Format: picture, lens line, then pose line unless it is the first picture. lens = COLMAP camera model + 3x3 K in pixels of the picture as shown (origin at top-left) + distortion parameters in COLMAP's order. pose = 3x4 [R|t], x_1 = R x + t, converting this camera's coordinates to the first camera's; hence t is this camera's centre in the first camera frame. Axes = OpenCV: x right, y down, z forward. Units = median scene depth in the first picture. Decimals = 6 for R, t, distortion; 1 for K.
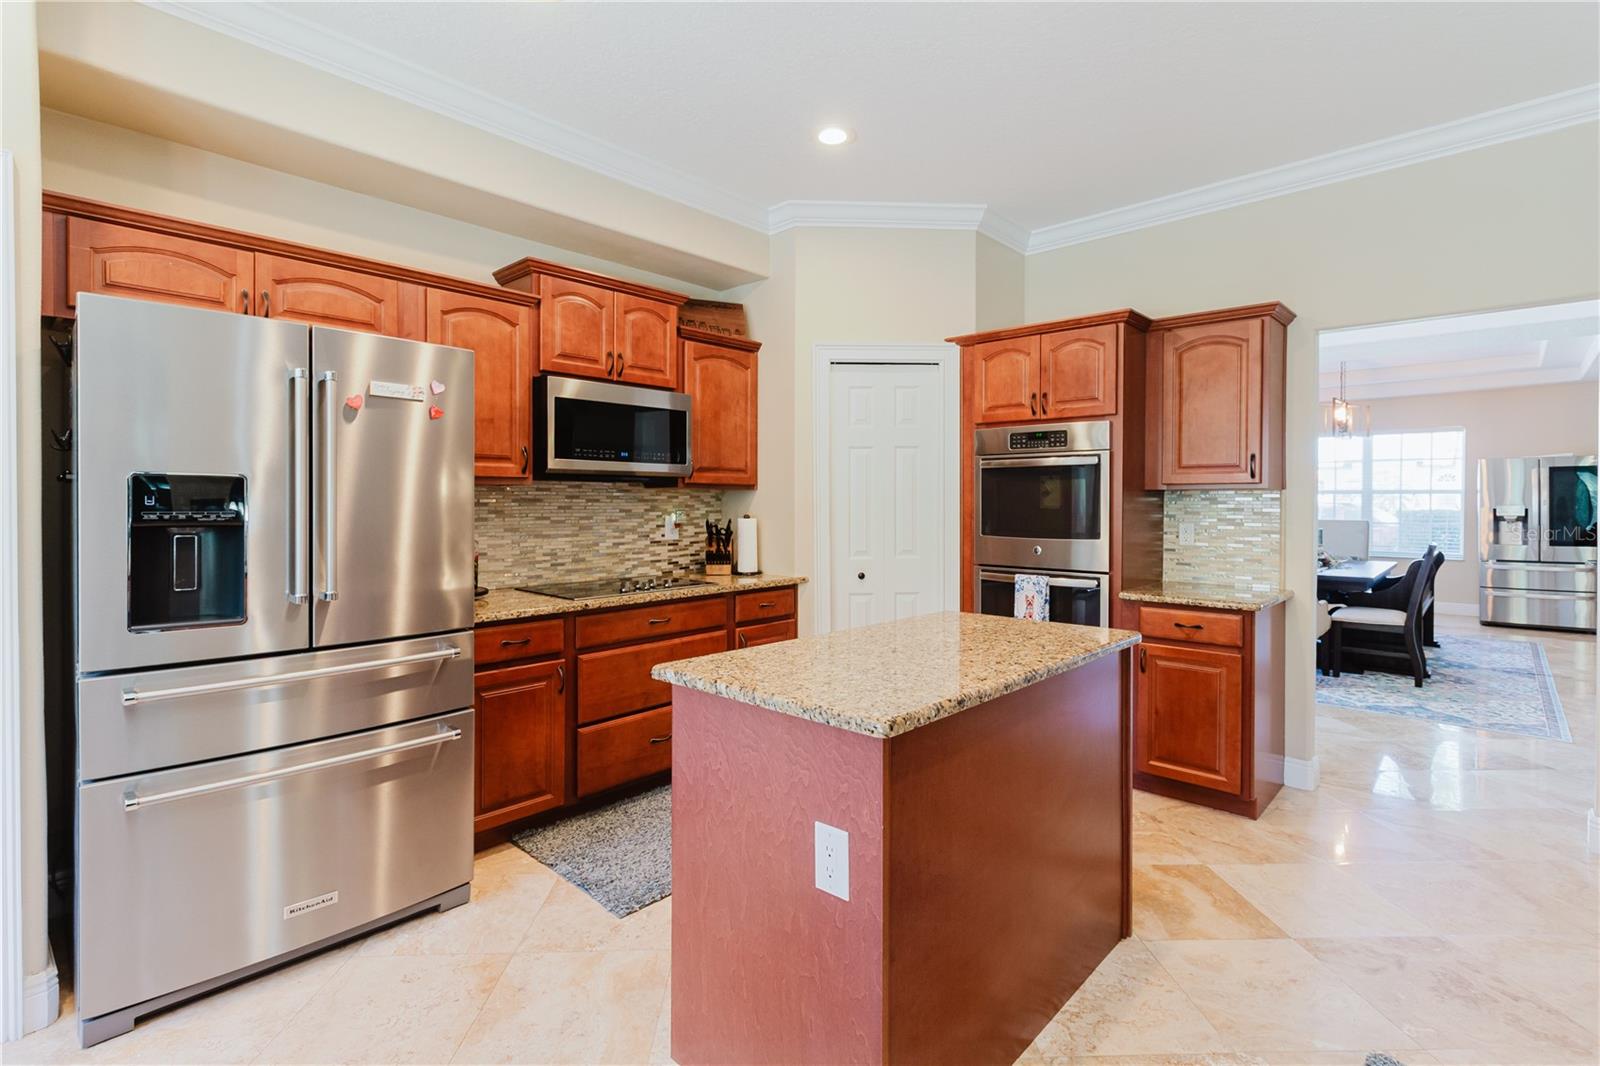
lens RADIAL K [[748.7, 0, 807.2], [0, 748.7, 509.4], [0, 0, 1]] dist [0.003762, 0.000417]
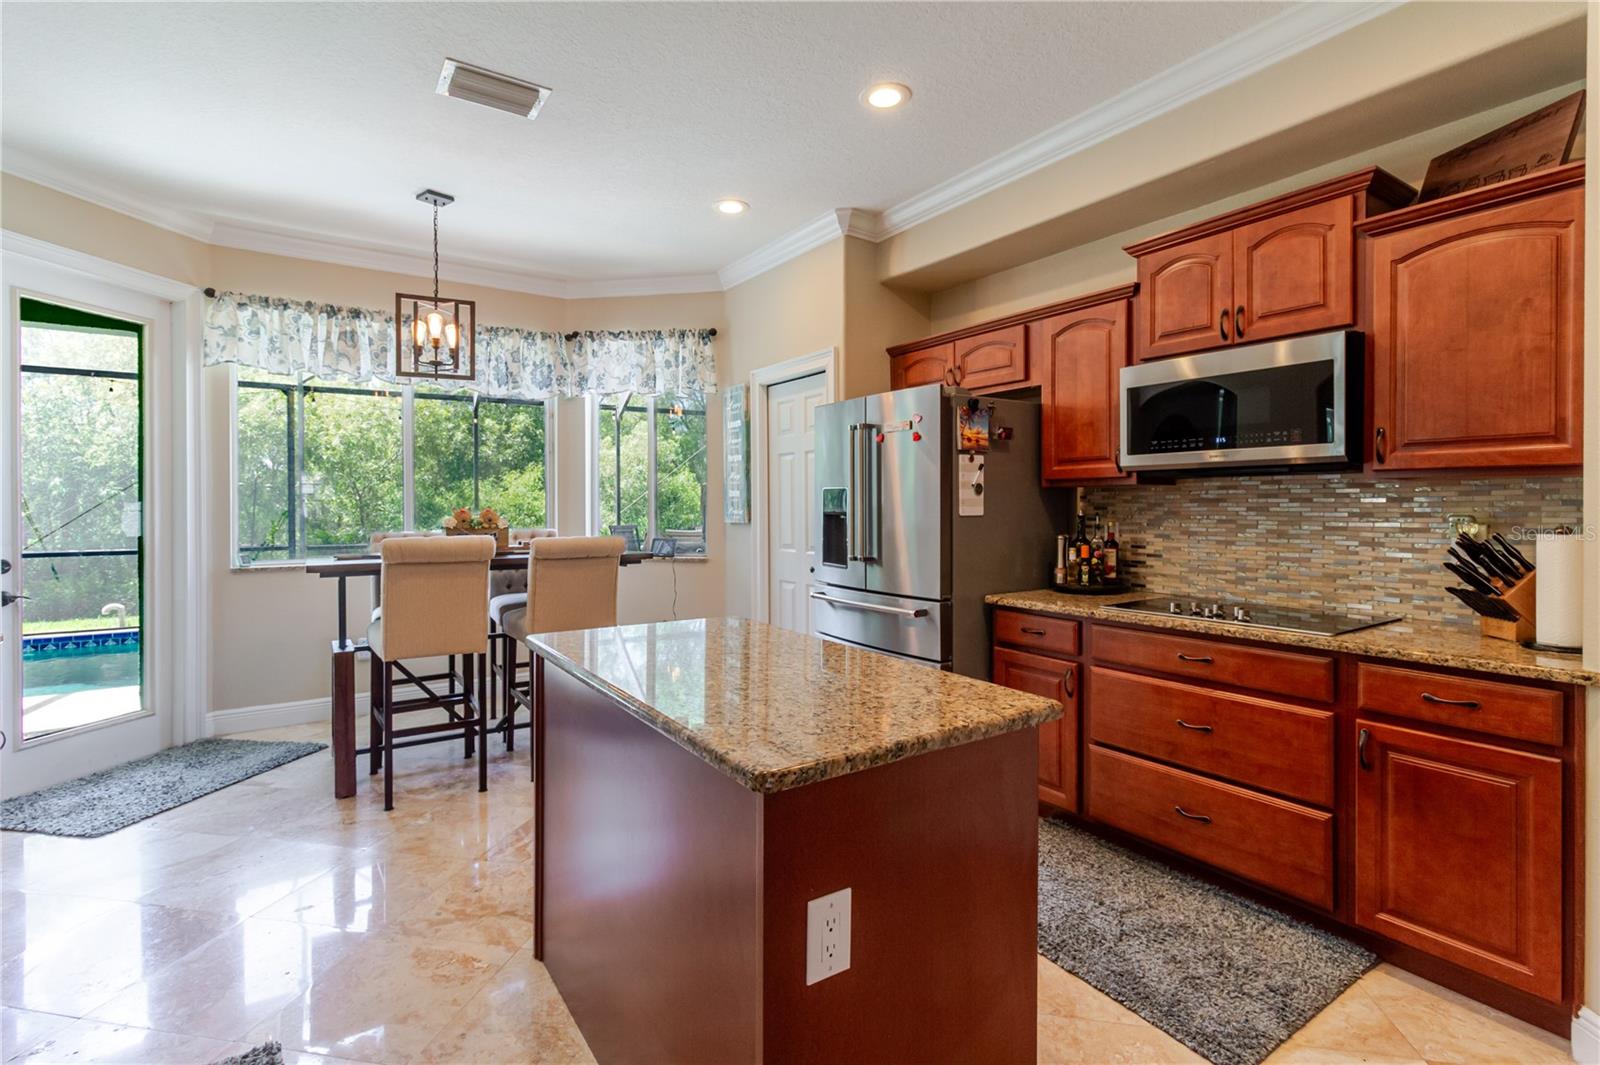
lens RADIAL K [[748.7, 0, 814.6], [0, 748.7, 509.5], [0, 0, 1]] dist [0.003762, 0.000417]
pose [[-0.220882, 0.004935, -0.975288, 0.566086], [-0.010961, 0.999911, 0.007542, -0.002845], [0.975239, 0.012356, -0.220808, 0.717169]]
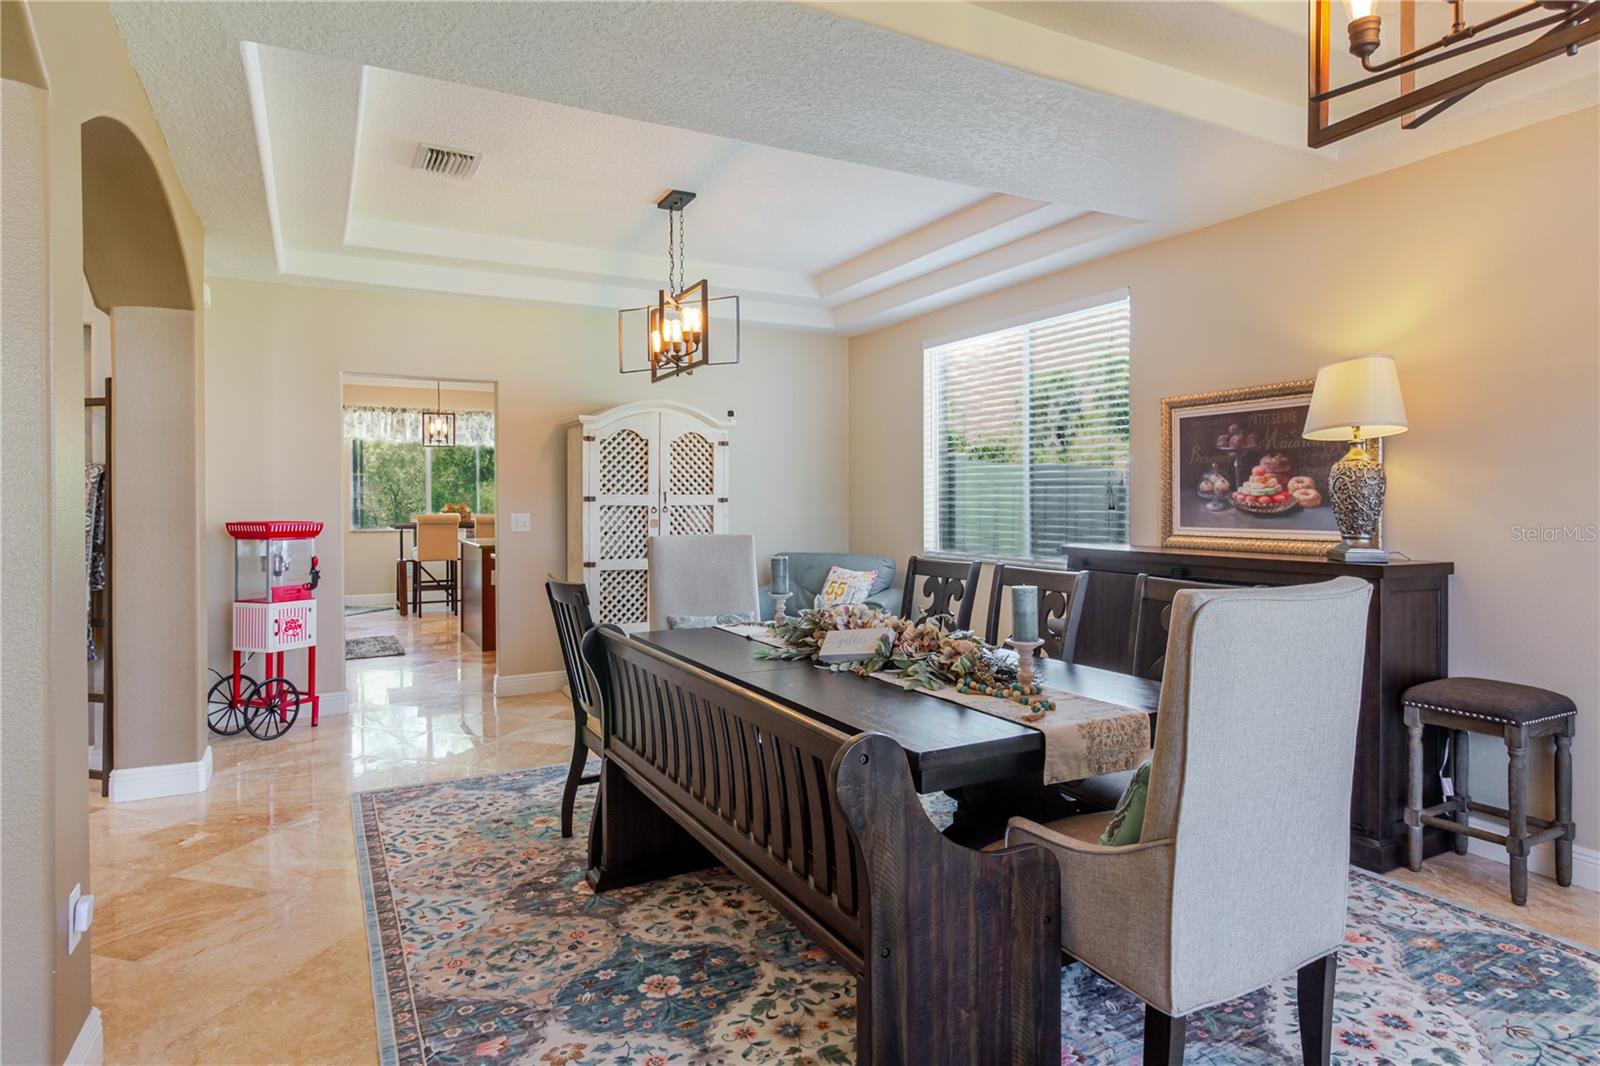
lens RADIAL K [[878.0, 0, 826.1], [0, 878.0, 508.3], [0, 0, 1]] dist [0.004070, -0.001692]
pose [[-0.303757, 0.010008, -0.952697, 1.999768], [-0.006378, 0.999901, 0.012538, -0.017409], [0.952728, 0.009884, -0.303663, 2.036541]]
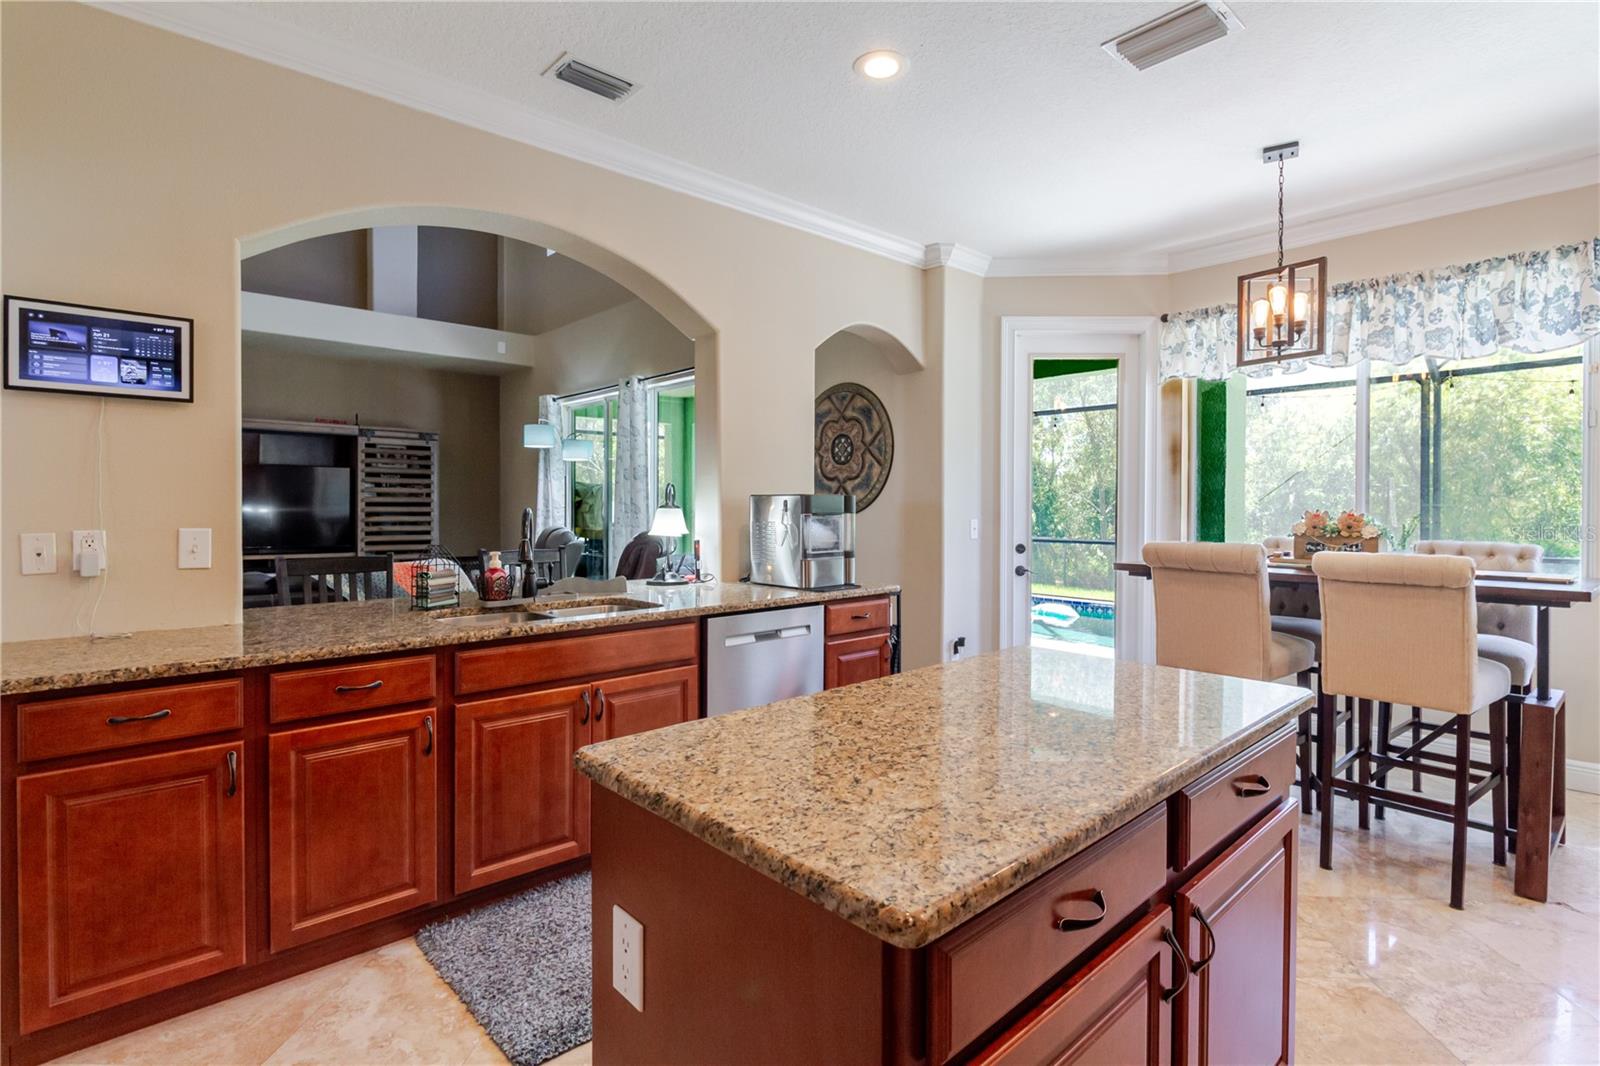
lens RADIAL K [[777.5, 0, 795.2], [0, 777.5, 518.3], [0, 0, 1]] dist [-0.001598, -0.000683]
pose [[-0.995794, -0.005759, 0.091444, 0.158602], [-0.003117, 0.999574, 0.029015, -0.007750], [-0.091572, 0.028608, -0.995387, 0.959980]]
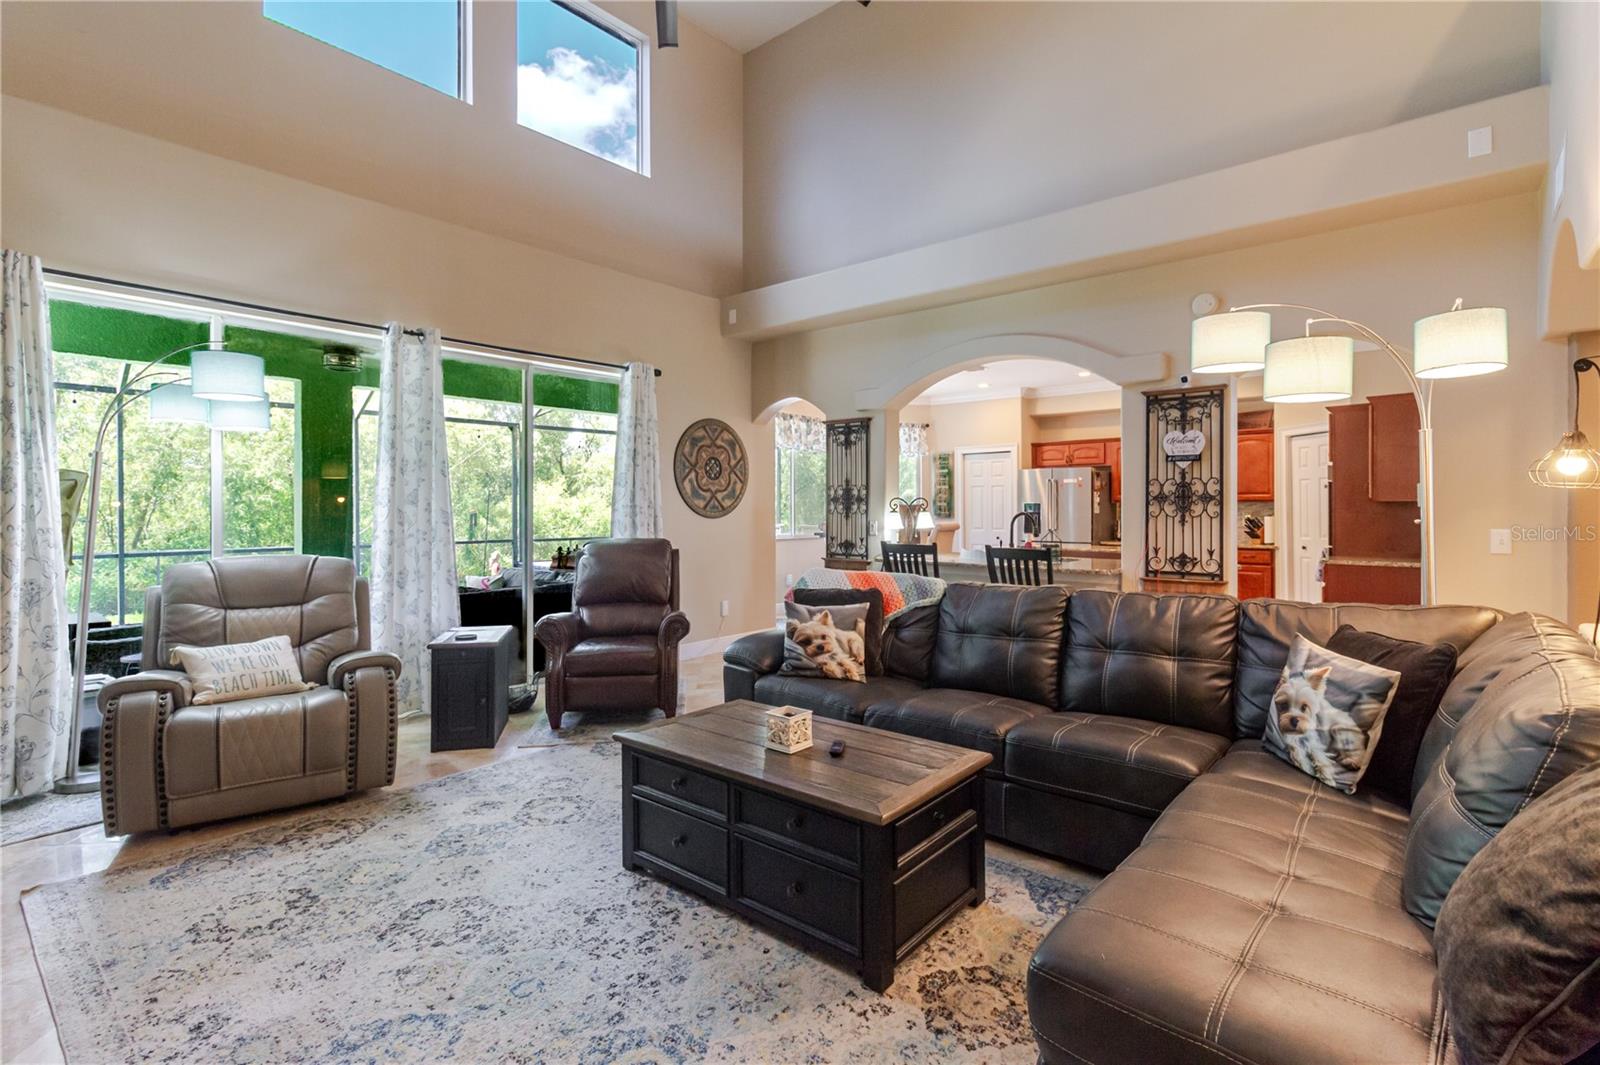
lens RADIAL K [[748.7, 0, 813.8], [0, 748.7, 506.9], [0, 0, 1]] dist [0.003762, 0.000417]
pose [[0.060948, -0.002789, -0.998137, 2.089906], [-0.009023, 0.999954, -0.003345, 0.004771], [0.998100, 0.009210, 0.060920, -0.385806]]
